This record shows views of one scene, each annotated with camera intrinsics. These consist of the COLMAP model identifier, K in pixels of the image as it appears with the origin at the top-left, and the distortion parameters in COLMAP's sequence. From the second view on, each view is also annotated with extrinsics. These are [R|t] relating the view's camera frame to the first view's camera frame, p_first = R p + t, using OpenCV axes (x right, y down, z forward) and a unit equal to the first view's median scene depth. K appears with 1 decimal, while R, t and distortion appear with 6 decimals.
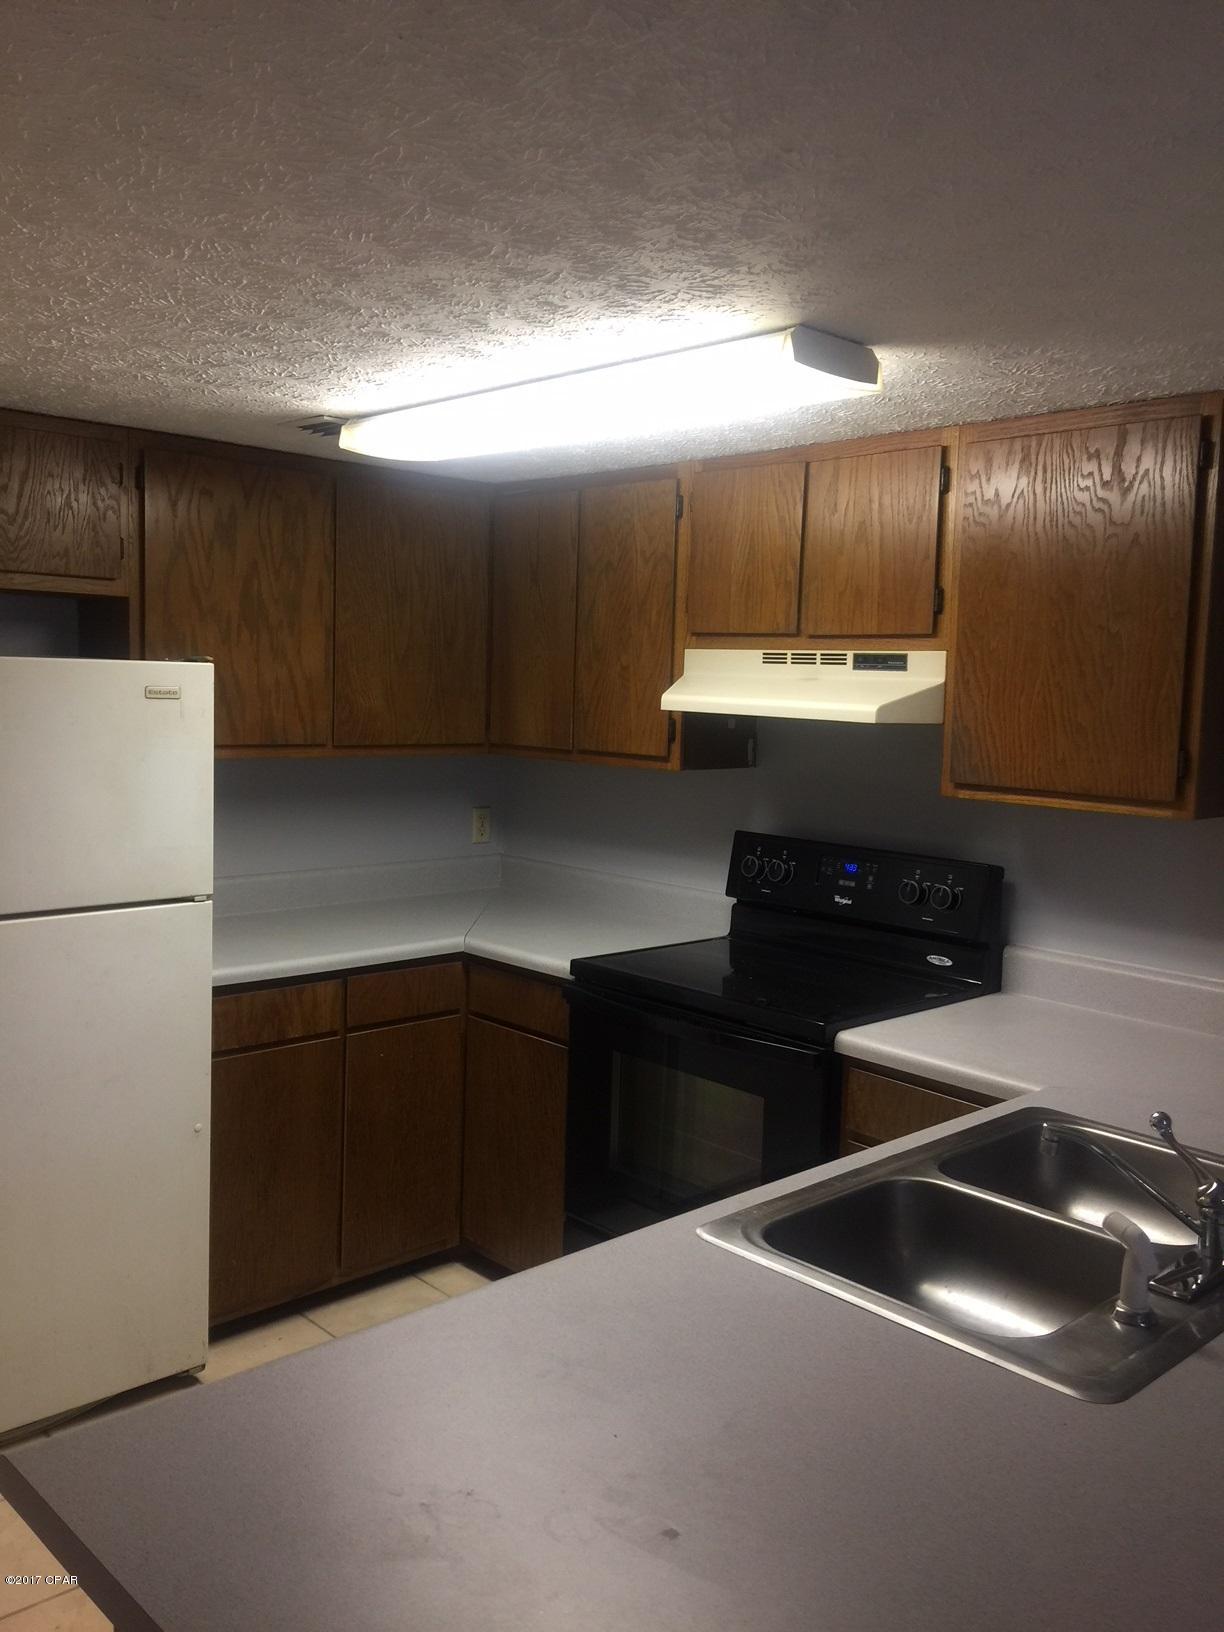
lens RADIAL K [[1372.3, 0, 614.8], [0, 1372.3, 815.7], [0, 0, 1]] dist [0.078164, -0.109689]
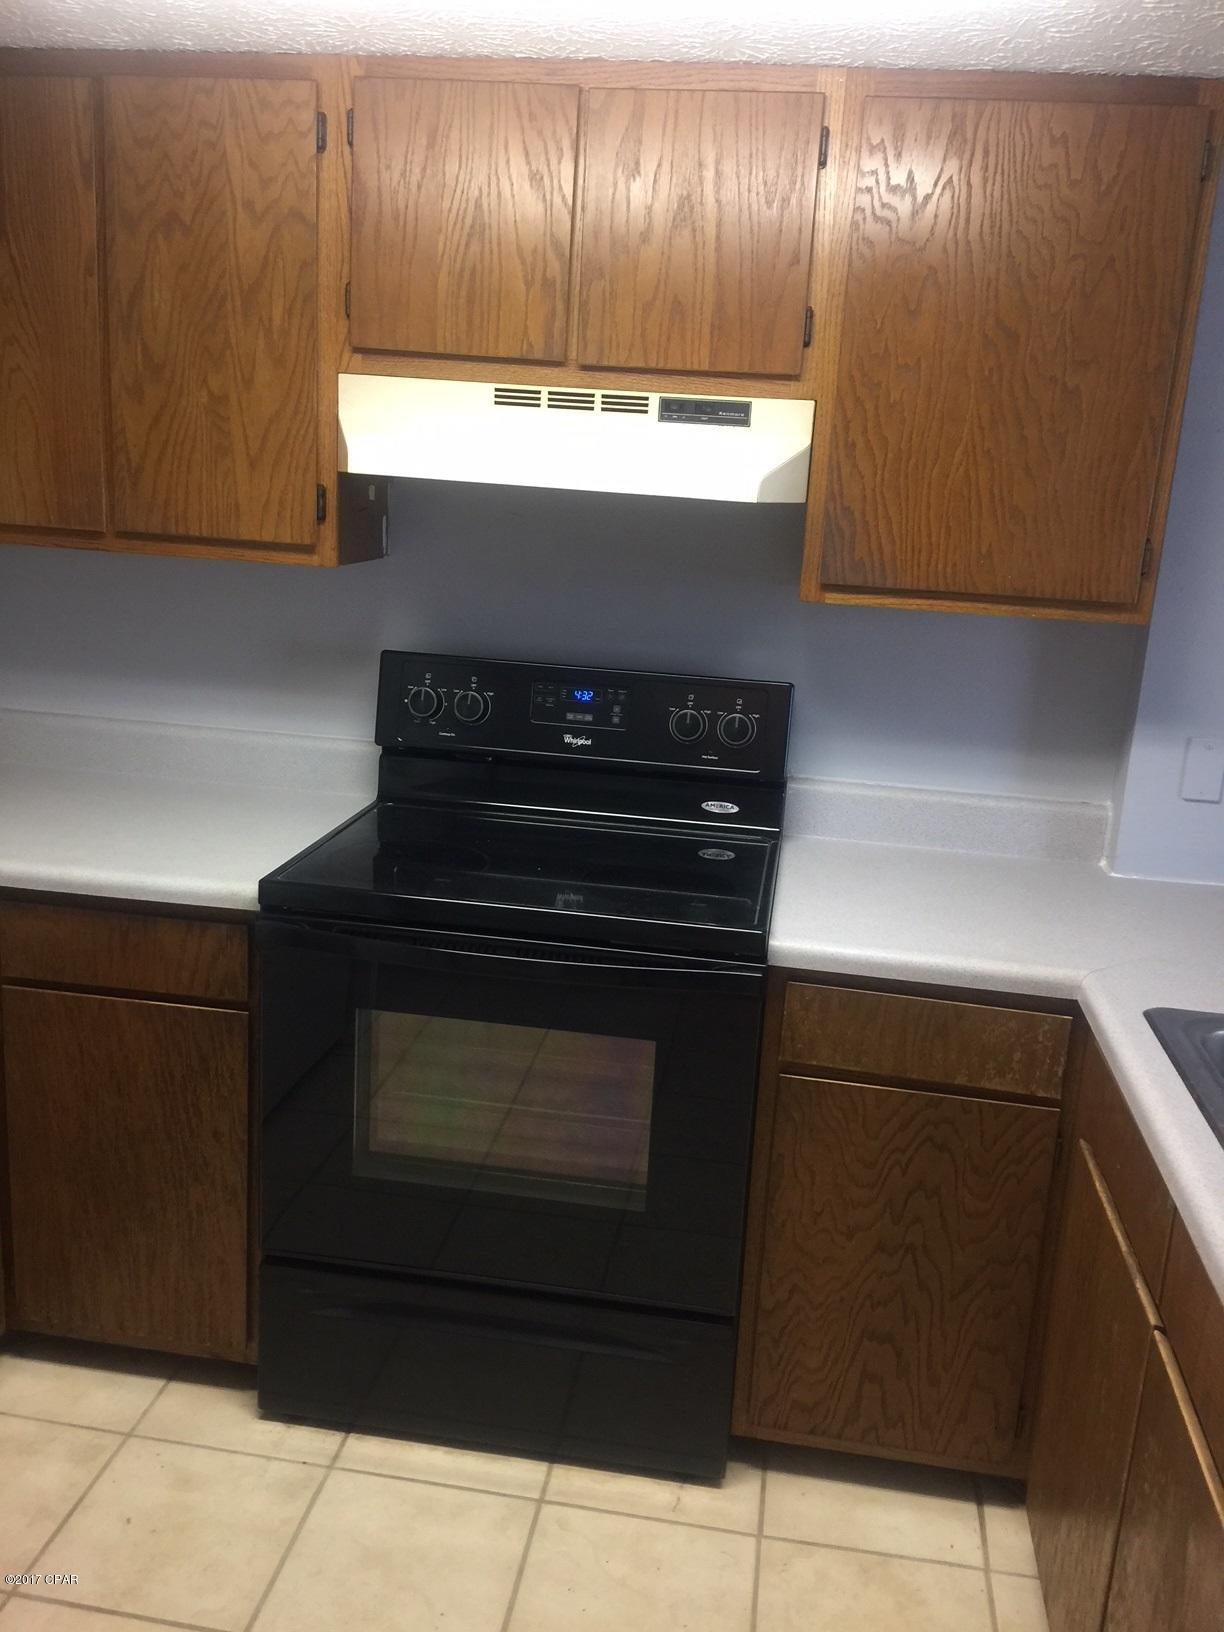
lens RADIAL K [[1372.3, 0, 619.3], [0, 1372.3, 817.7], [0, 0, 1]] dist [0.078164, -0.109689]
pose [[0.786233, -0.133735, 0.603285, -0.301518], [0.025276, 0.982443, 0.184844, -0.038482], [-0.617413, -0.130082, 0.775810, 0.445653]]
